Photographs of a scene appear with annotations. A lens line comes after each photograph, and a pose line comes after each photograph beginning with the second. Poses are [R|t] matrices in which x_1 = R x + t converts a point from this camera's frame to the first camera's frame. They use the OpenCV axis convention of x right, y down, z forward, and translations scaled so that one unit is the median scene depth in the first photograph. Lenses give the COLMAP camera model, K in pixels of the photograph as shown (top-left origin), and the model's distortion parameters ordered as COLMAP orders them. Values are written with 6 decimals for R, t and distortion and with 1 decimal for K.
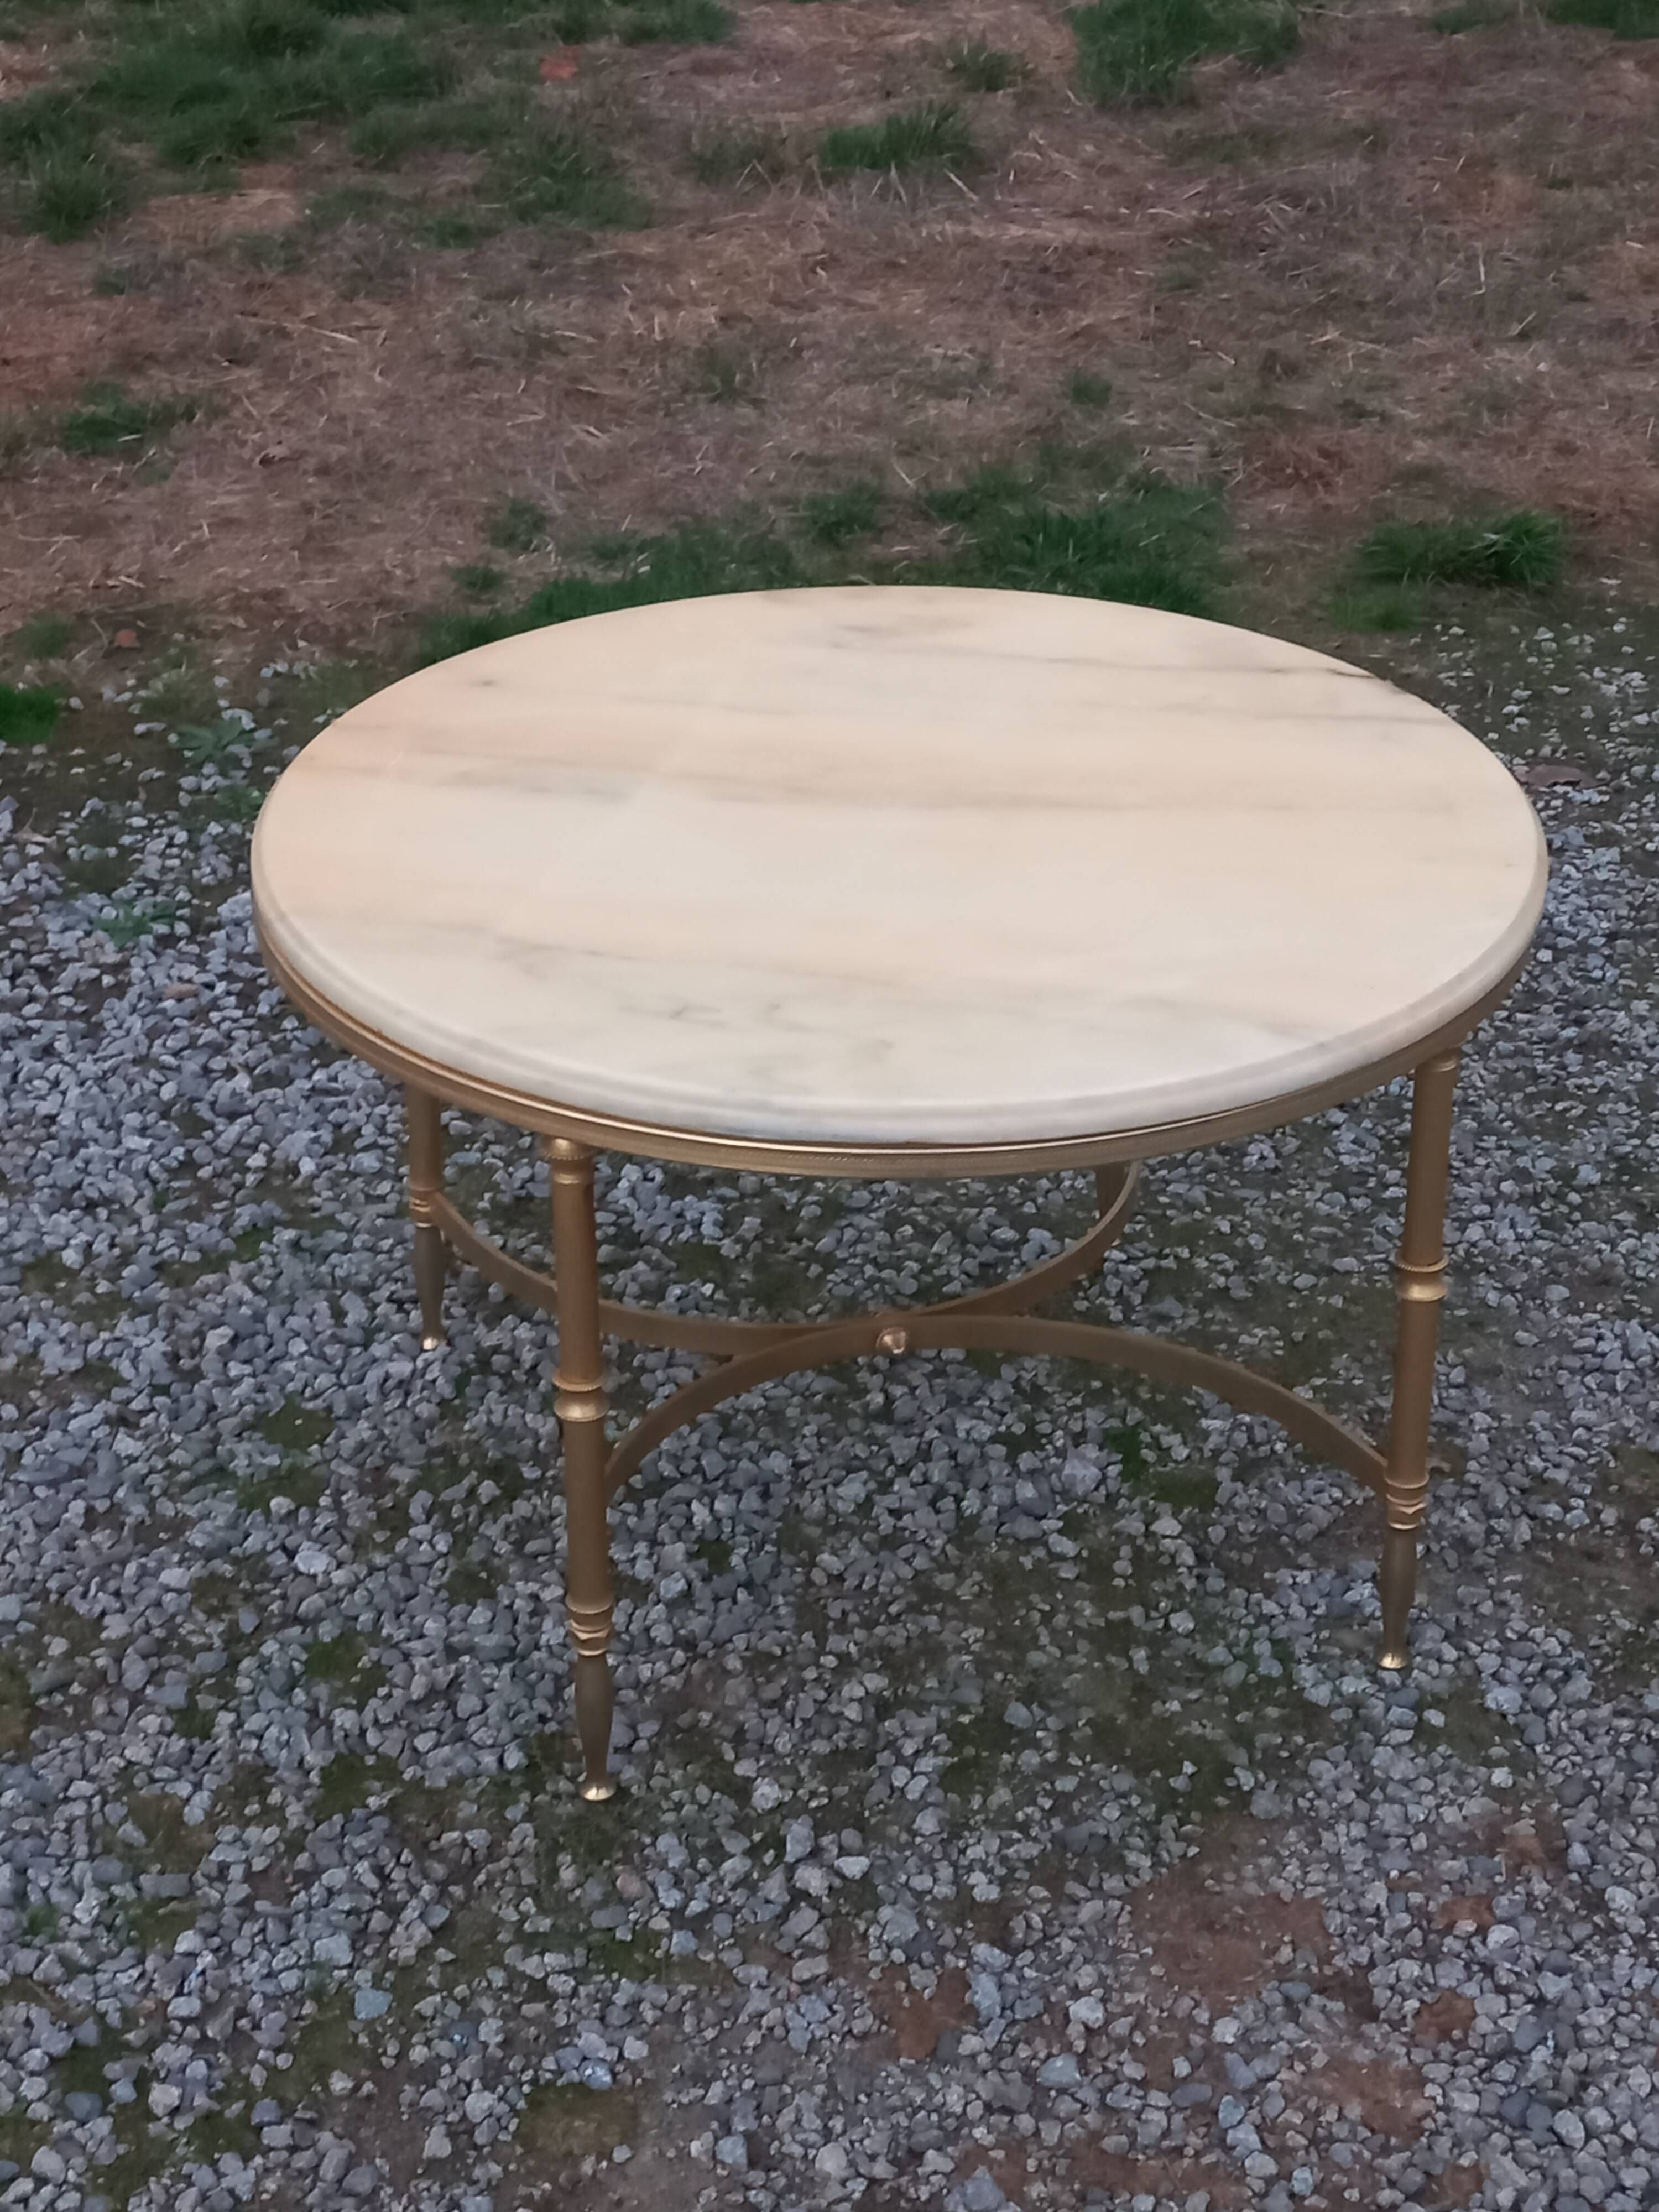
lens RADIAL K [[3447.3, 0, 832.4], [0, 3447.3, 1119.2], [0, 0, 1]] dist [0.091332, 0.000000]
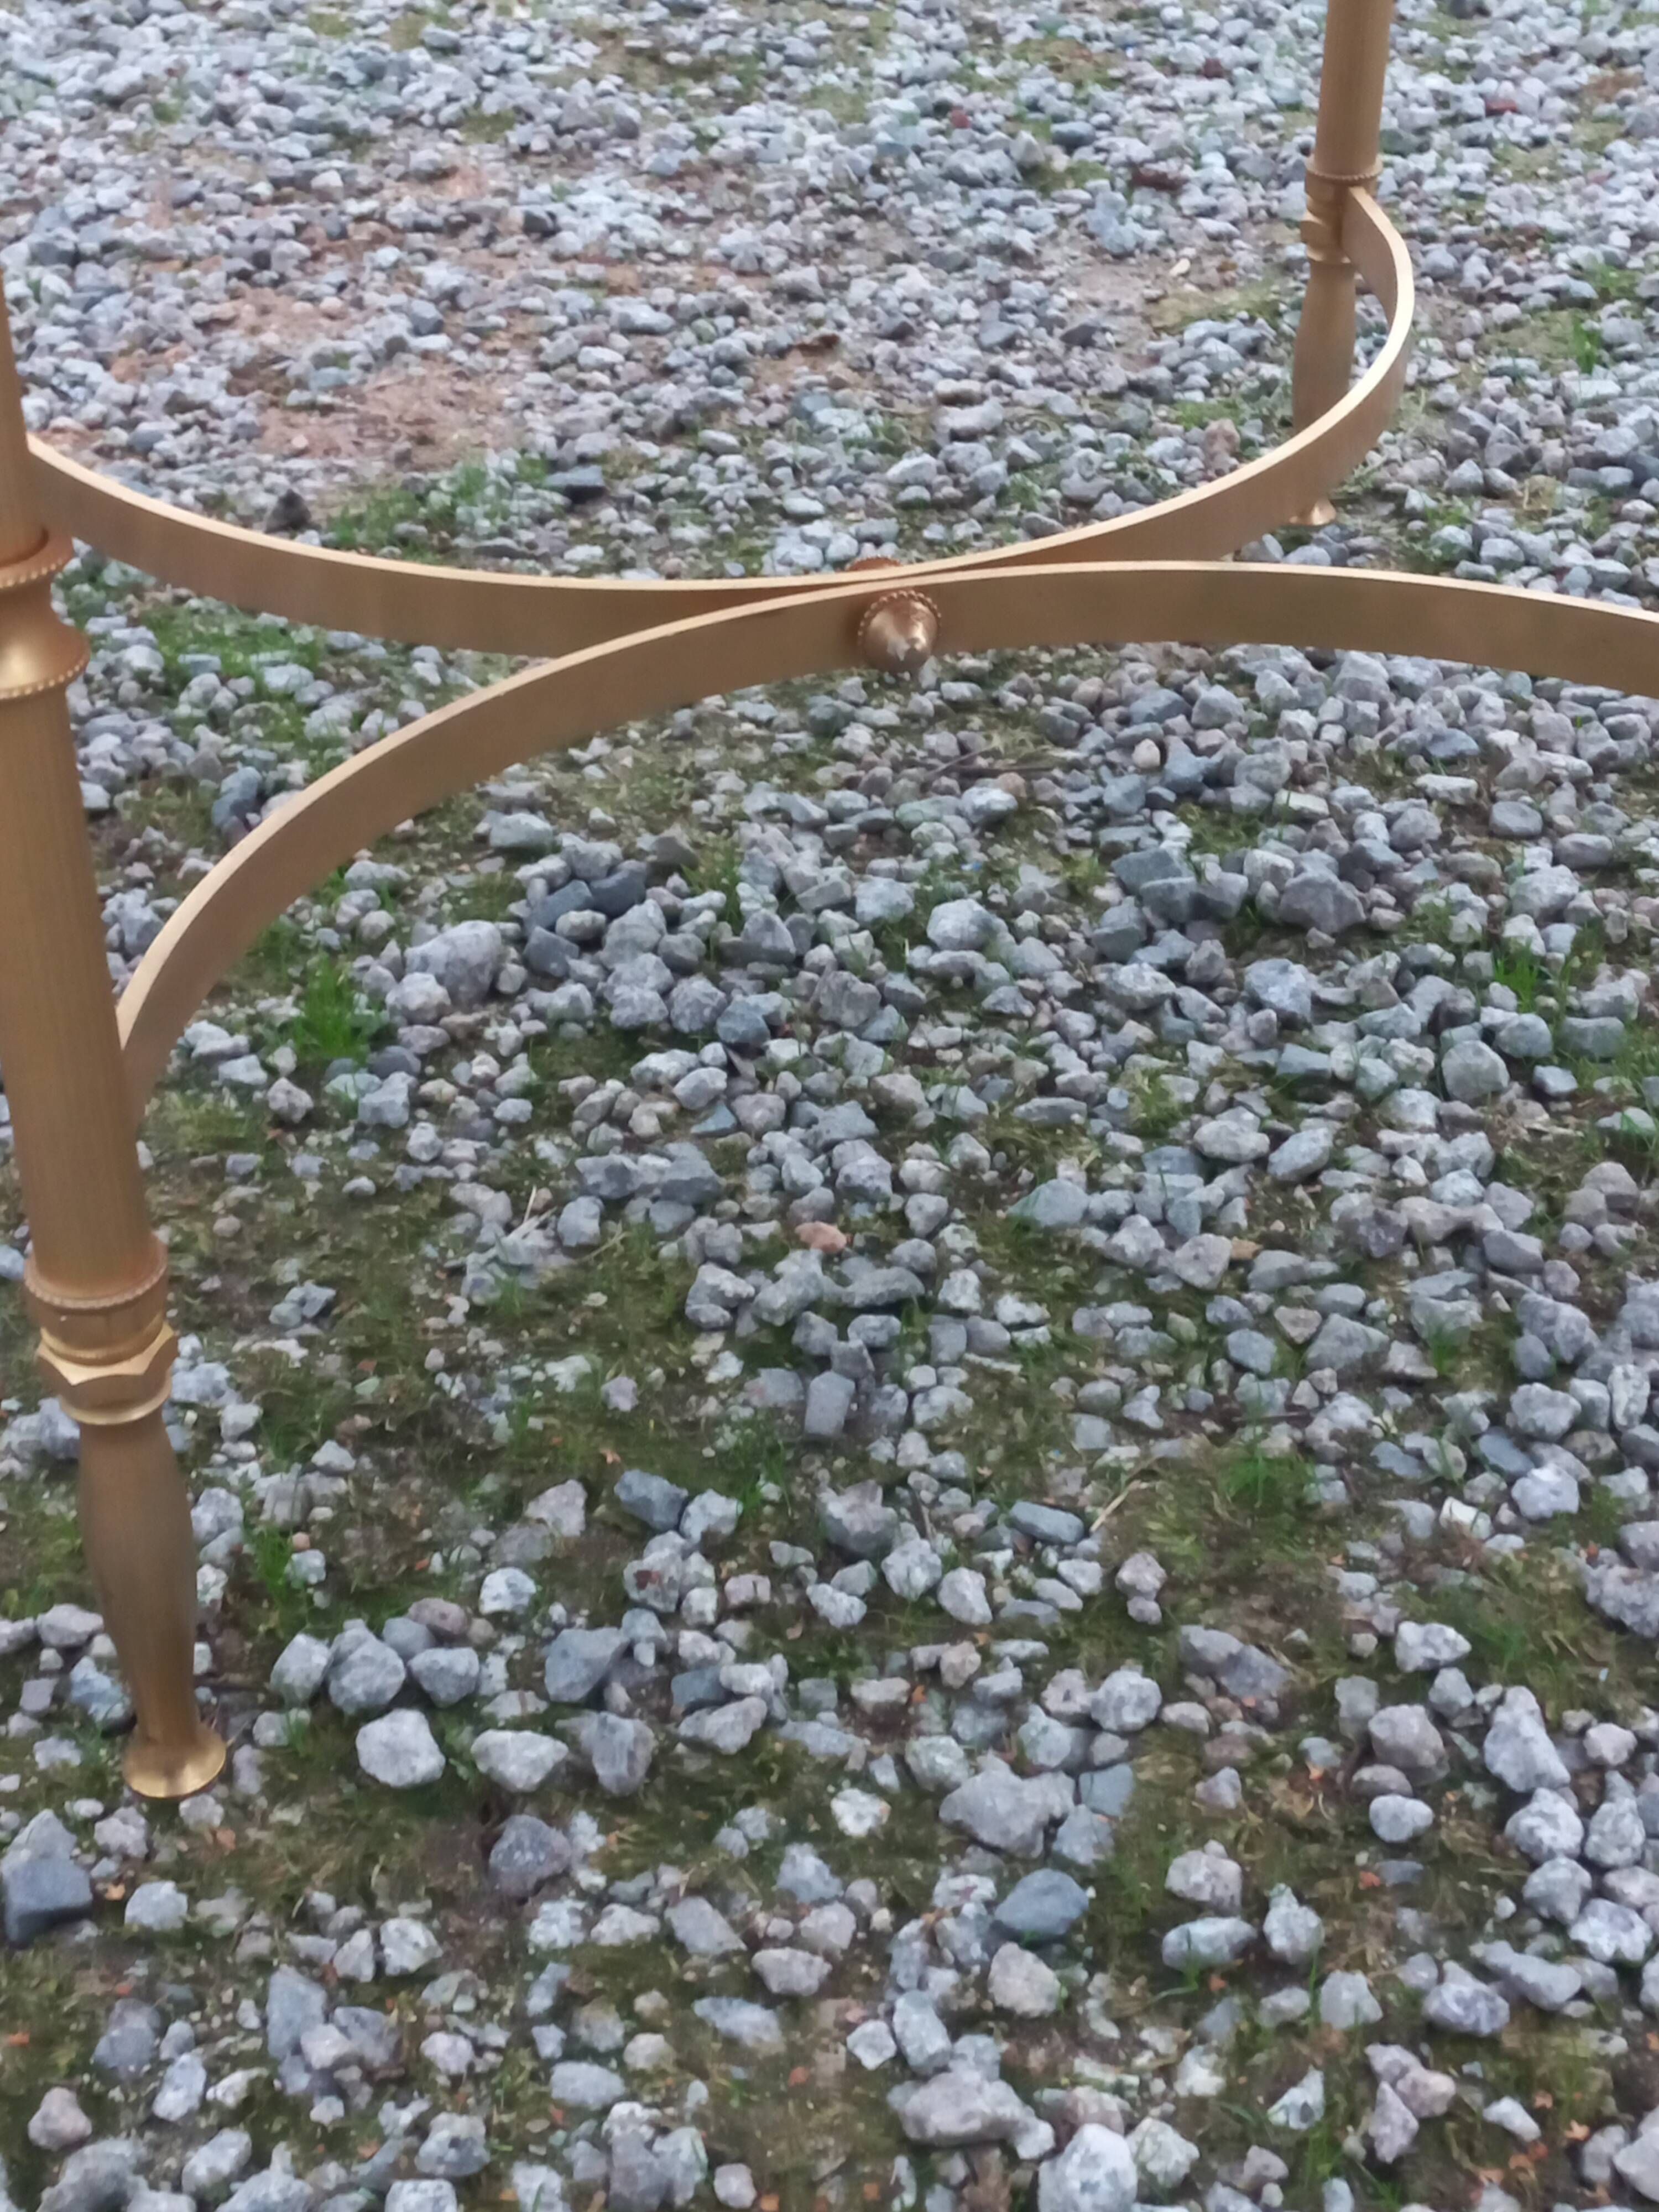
lens RADIAL K [[3167.4, 0, 833.0], [0, 3167.4, 1112.9], [0, 0, 1]] dist [0.070052, 0.000000]
pose [[-0.999564, 0.022310, -0.019336, 0.031758], [-0.007838, 0.430900, 0.902366, -0.270025], [0.028463, 0.902124, -0.430537, 1.237186]]
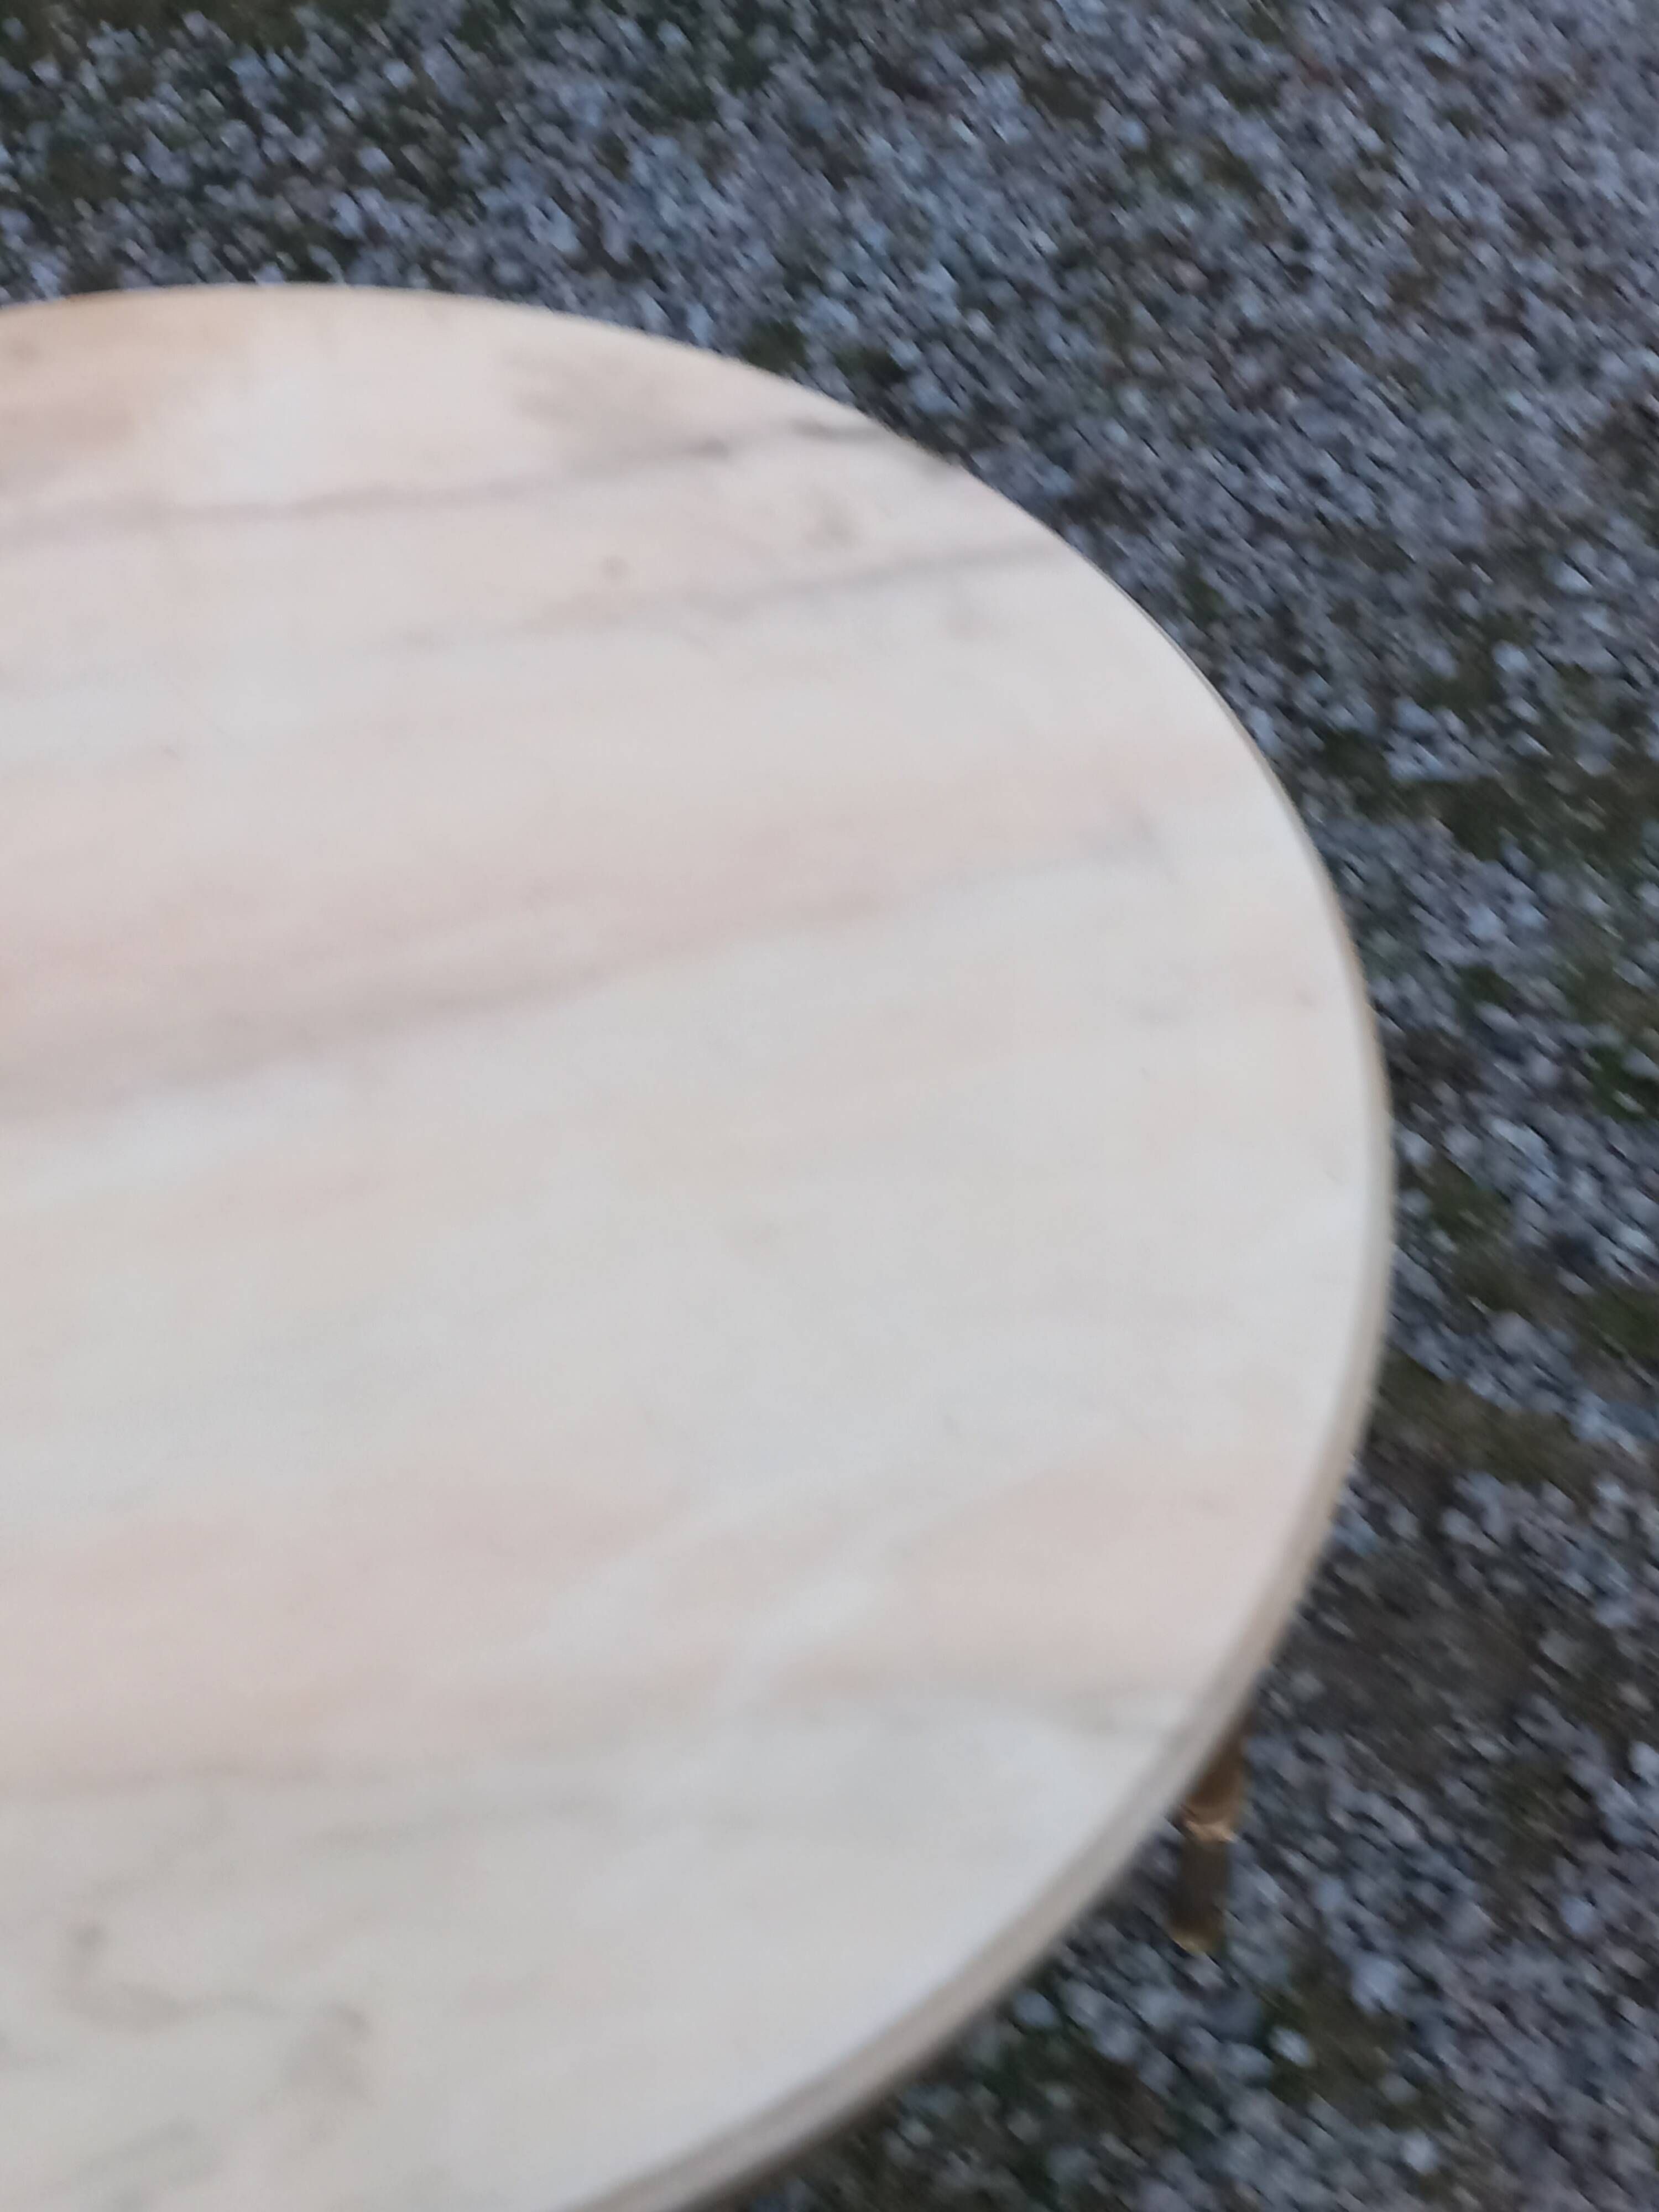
lens RADIAL K [[3131.7, 0, 812.2], [0, 3131.7, 1114.5], [0, 0, 1]] dist [0.083100, 0.000000]
pose [[0.946587, -0.276392, 0.166071, 0.030961], [0.181551, 0.882483, 0.433892, -0.254523], [-0.266479, -0.380567, 0.885527, 0.512997]]
